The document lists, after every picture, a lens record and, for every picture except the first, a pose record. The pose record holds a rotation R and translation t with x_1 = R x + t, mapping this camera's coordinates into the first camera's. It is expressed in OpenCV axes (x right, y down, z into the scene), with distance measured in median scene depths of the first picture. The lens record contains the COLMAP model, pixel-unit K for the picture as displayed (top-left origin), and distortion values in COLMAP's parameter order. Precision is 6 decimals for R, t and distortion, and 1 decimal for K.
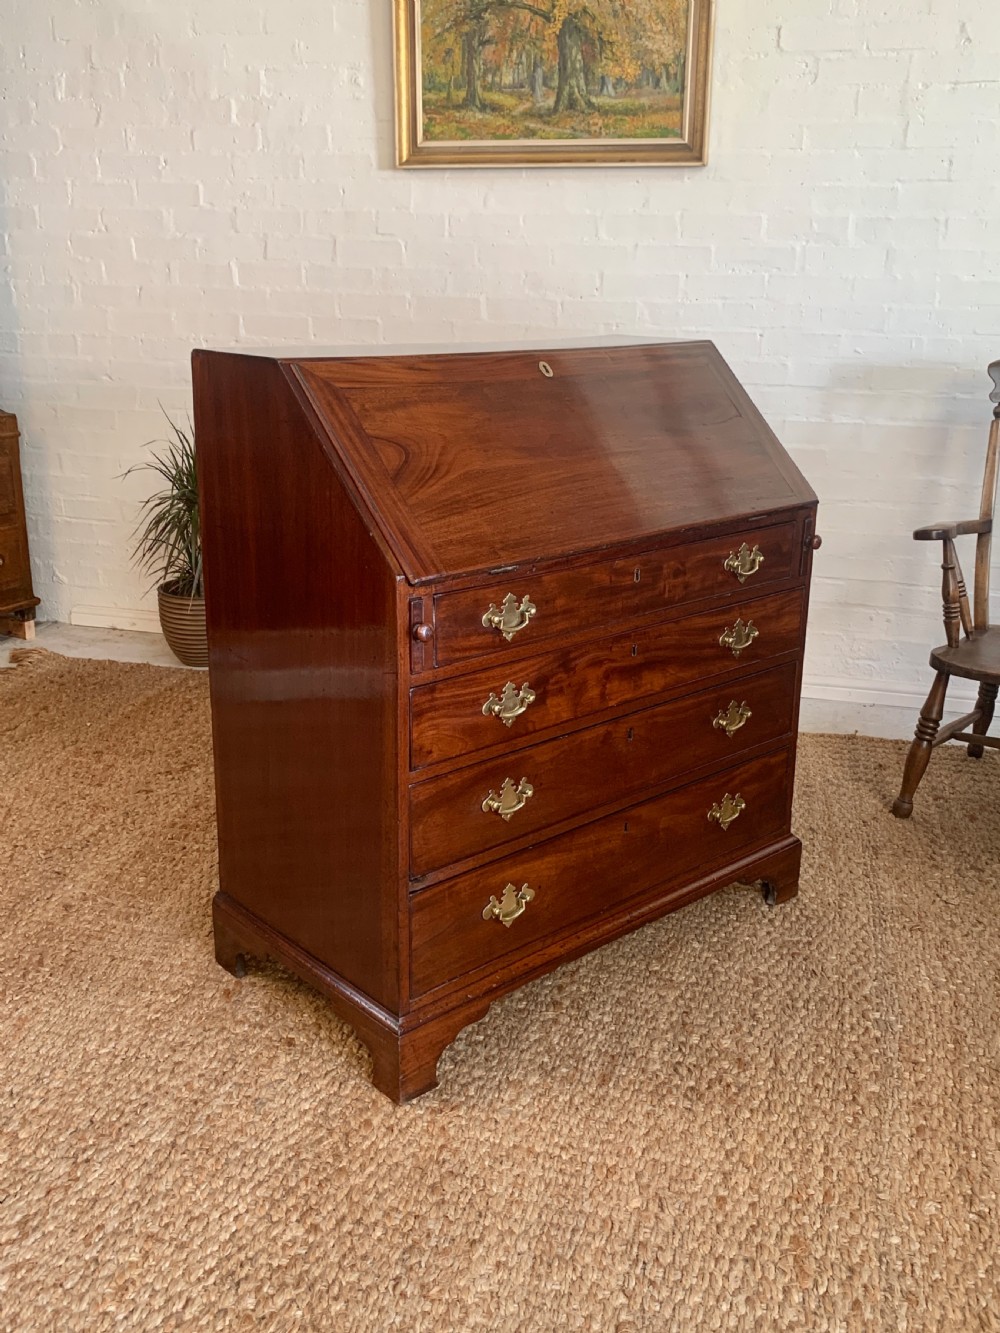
lens RADIAL K [[1241.4, 0, 504.6], [0, 1241.4, 664.4], [0, 0, 1]] dist [-0.002680, 0.009779]
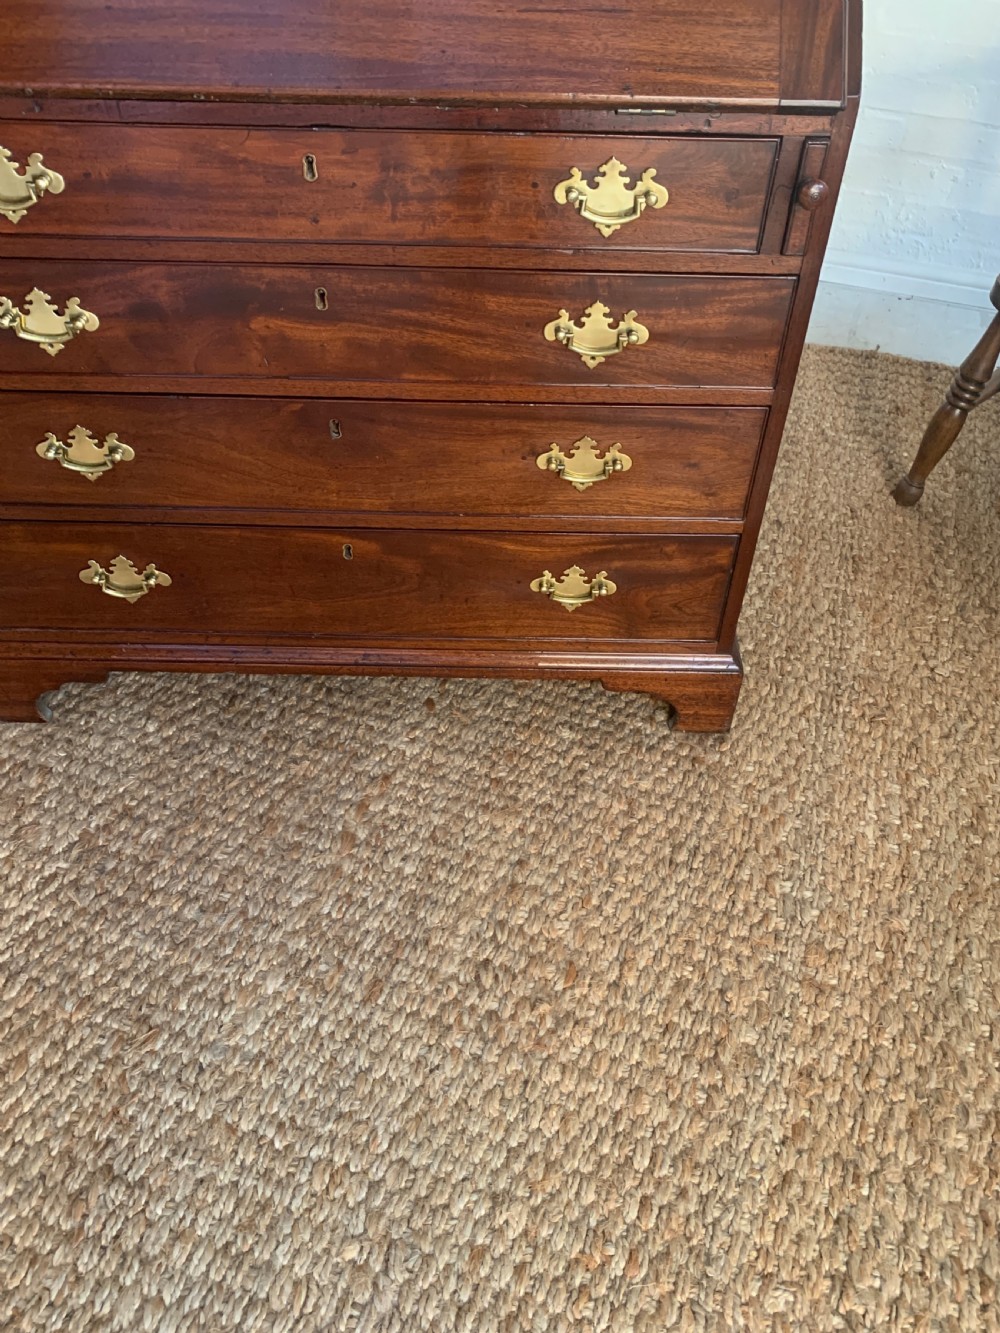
lens RADIAL K [[1085.2, 0, 501.4], [0, 1085.2, 658.3], [0, 0, 1]] dist [0.109129, -0.231197]
pose [[0.996941, 0.059131, -0.051118, 0.173152], [-0.029551, 0.890581, 0.453863, -0.125584], [0.072362, -0.450964, 0.889604, 0.523393]]
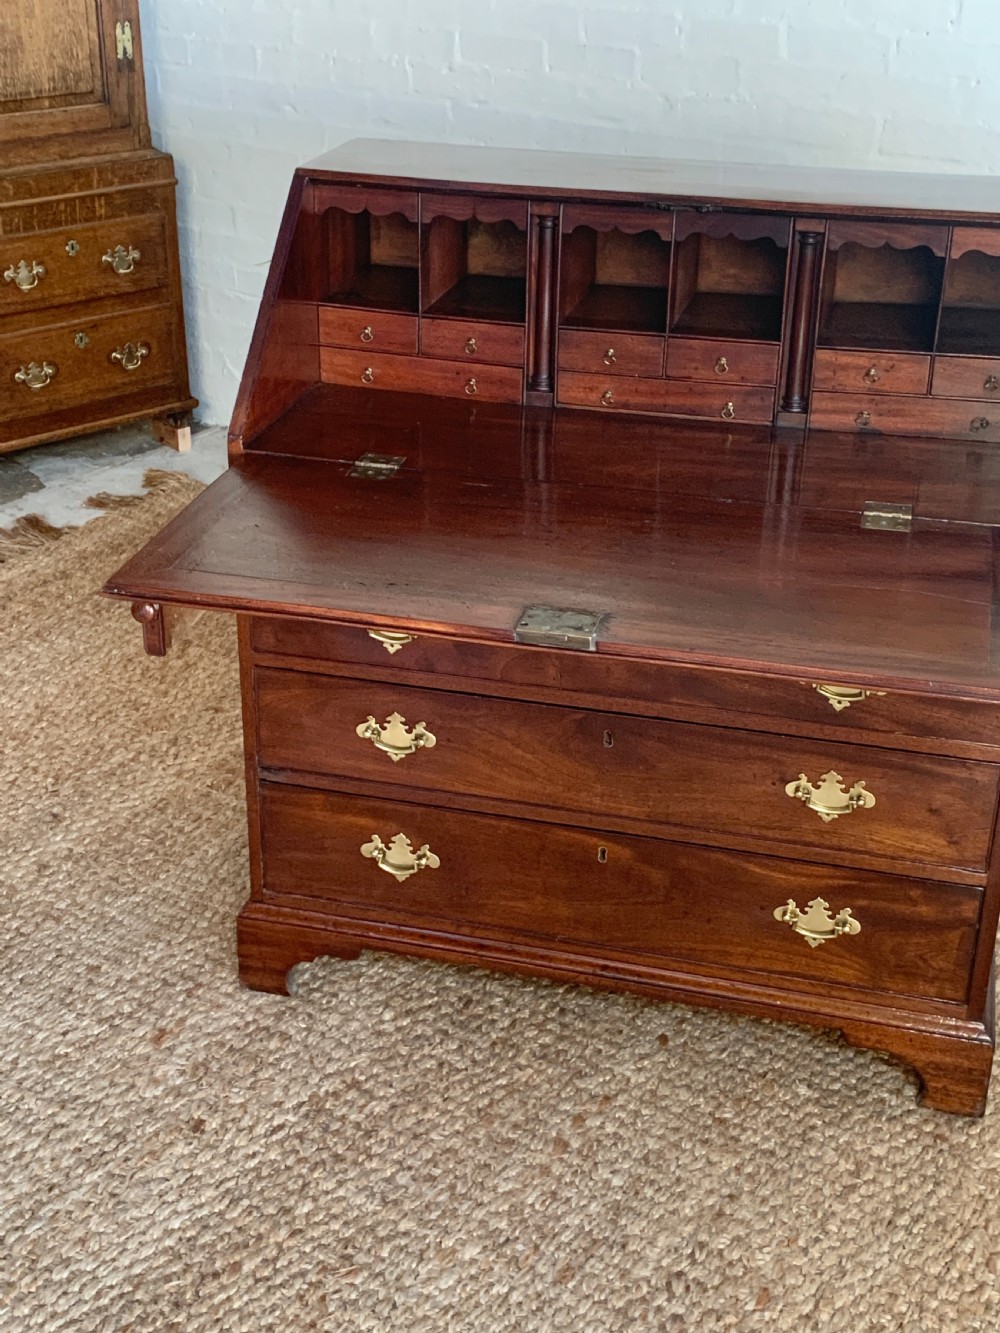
lens RADIAL K [[1688.2, 0, 504.2], [0, 1688.2, 661.4], [0, 0, 1]] dist [0.170286, -0.526336]
pose [[0.947944, 0.139601, -0.286206, 0.279823], [-0.096297, 0.982373, 0.160222, -0.174381], [0.303528, -0.124321, 0.944677, 0.087718]]
